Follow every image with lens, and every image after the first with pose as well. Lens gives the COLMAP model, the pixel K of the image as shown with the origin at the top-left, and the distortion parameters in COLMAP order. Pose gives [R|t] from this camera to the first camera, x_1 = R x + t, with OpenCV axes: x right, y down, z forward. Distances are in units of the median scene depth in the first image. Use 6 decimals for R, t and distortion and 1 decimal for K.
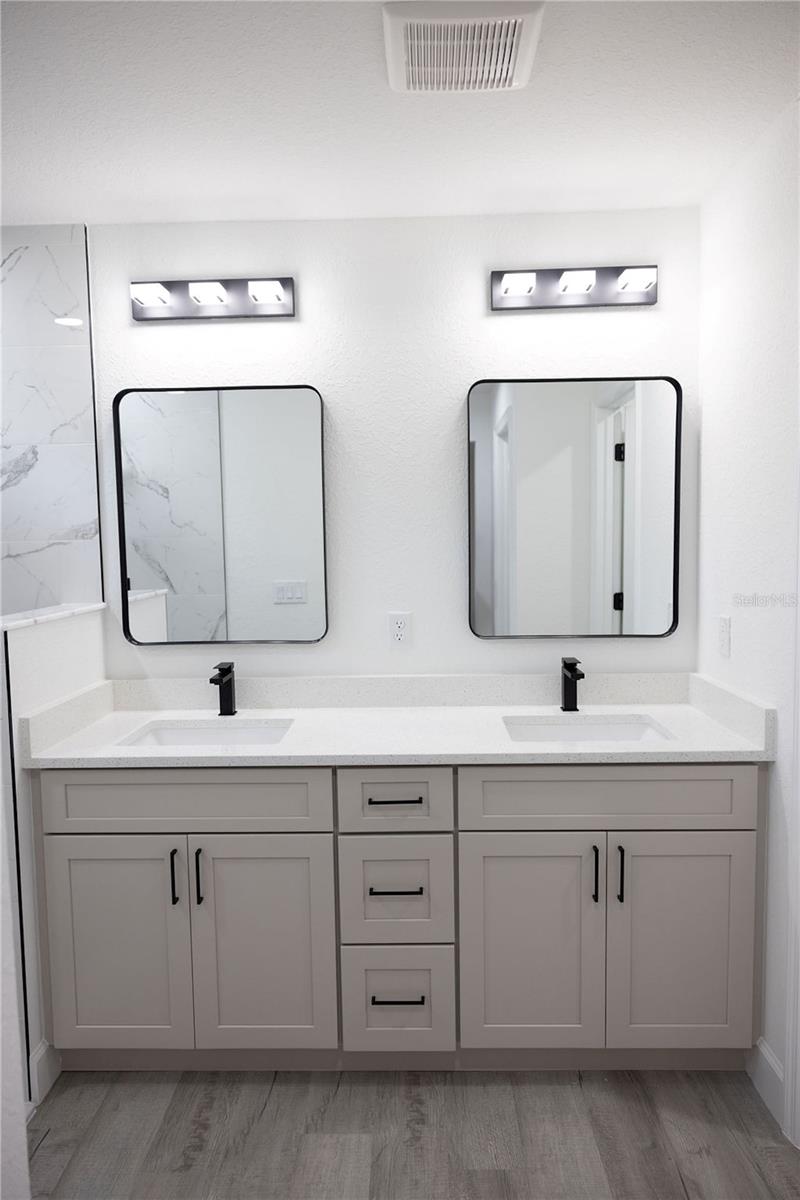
lens RADIAL K [[796.3, 0, 401.0], [0, 796.3, 599.9], [0, 0, 1]] dist [-0.002957, 0.005933]
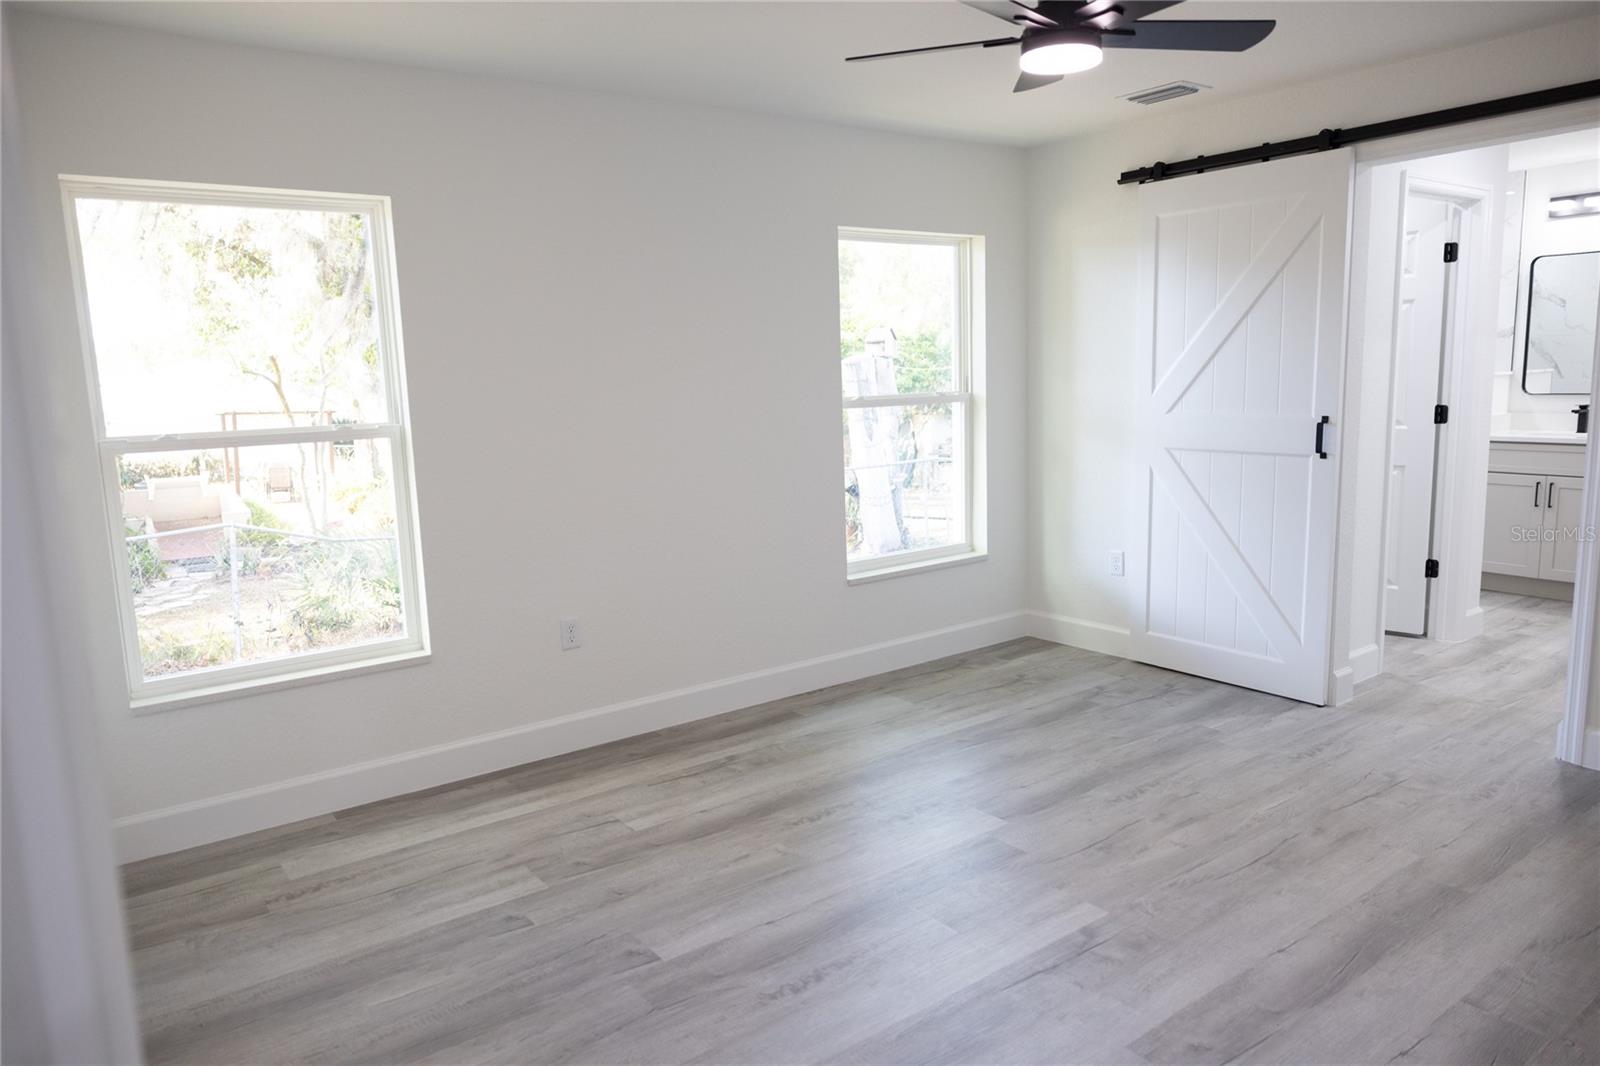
lens RADIAL K [[1077.4, 0, 794.2], [0, 1077.4, 531.4], [0, 0, 1]] dist [0.001661, 0.006670]
pose [[0.609707, 0.118746, -0.783681, 0.697752], [-0.042625, 0.992196, 0.117178, 0.168558], [0.791480, -0.038039, 0.610011, -2.095850]]
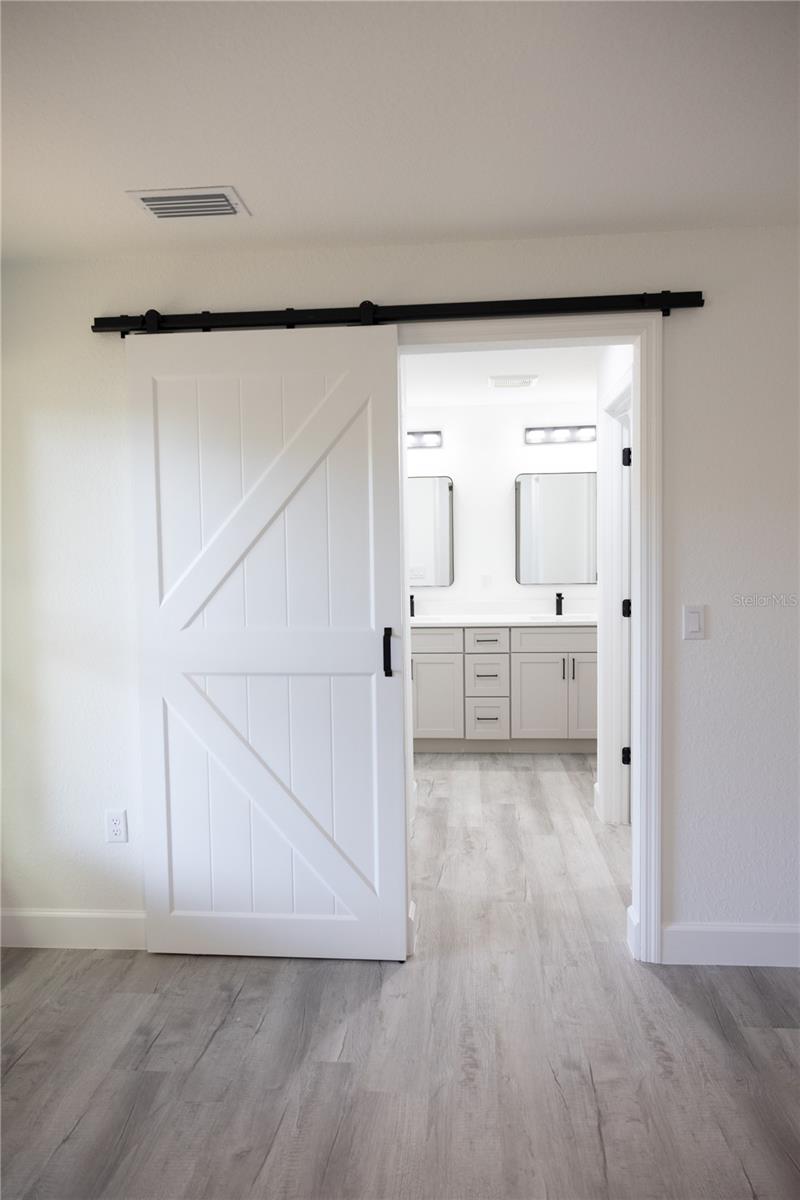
lens RADIAL K [[796.3, 0, 401.0], [0, 796.3, 599.9], [0, 0, 1]] dist [-0.002957, 0.005933]
pose [[0.997996, 0.003596, -0.063170, -0.108550], [-0.003998, 0.999973, -0.006245, 0.117691], [0.063146, 0.006485, 0.997983, -1.431617]]
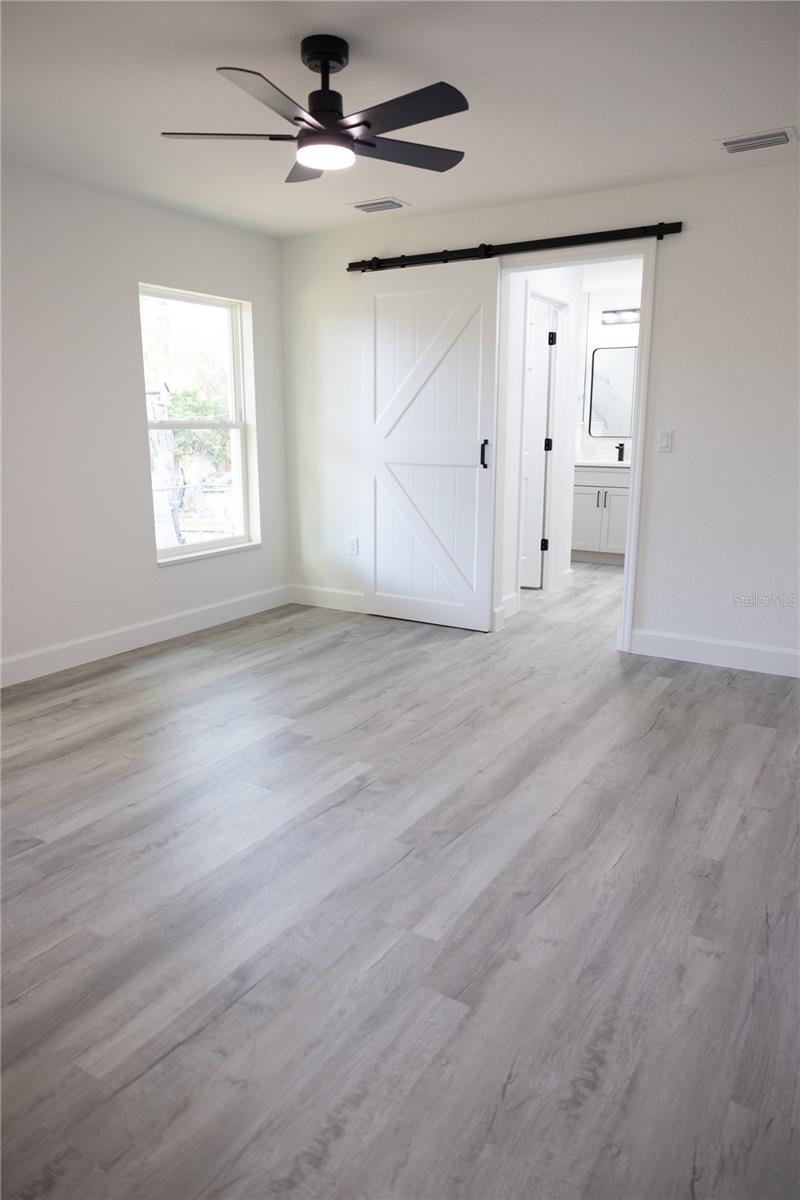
lens RADIAL K [[808.1, 0, 399.6], [0, 808.1, 598.8], [0, 0, 1]] dist [0.001661, 0.006670]
pose [[0.858054, 0.128145, -0.497314, 0.680968], [-0.055253, 0.985783, 0.158679, 0.235242], [0.510578, -0.108677, 0.852936, -2.178989]]
